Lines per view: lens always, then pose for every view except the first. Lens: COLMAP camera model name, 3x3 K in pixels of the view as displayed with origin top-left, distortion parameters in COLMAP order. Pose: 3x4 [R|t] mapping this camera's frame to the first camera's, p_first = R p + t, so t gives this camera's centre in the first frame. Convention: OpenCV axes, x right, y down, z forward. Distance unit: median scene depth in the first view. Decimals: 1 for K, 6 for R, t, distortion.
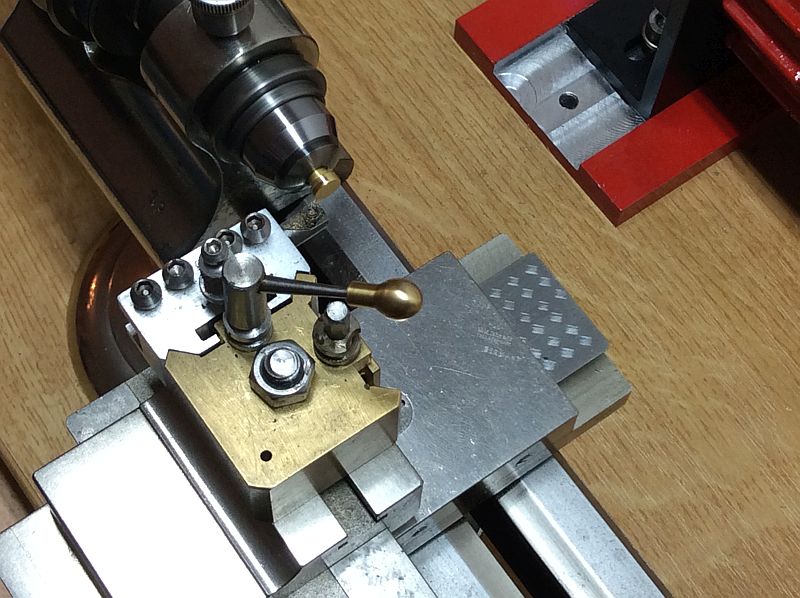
lens RADIAL K [[1622.1, 0, 400.0], [0, 1622.1, 299.0], [0, 0, 1]] dist [0.228065, -0.095941]
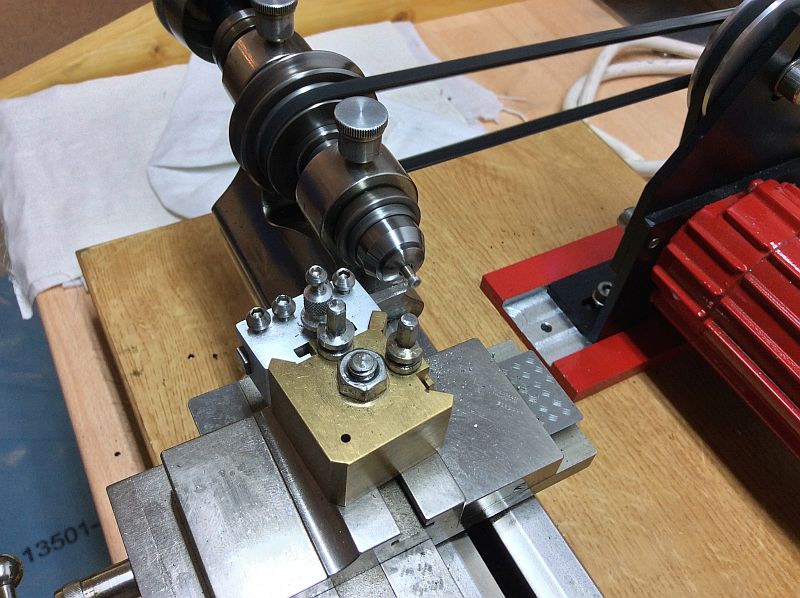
lens RADIAL K [[710.1, 0, 375.1], [0, 710.1, 296.8], [0, 0, 1]] dist [0.006468, -0.163131]
pose [[0.987984, 0.135275, -0.074761, -0.020608], [-0.150385, 0.953011, -0.262972, 0.069944], [0.035675, 0.271055, 0.961903, 0.308531]]
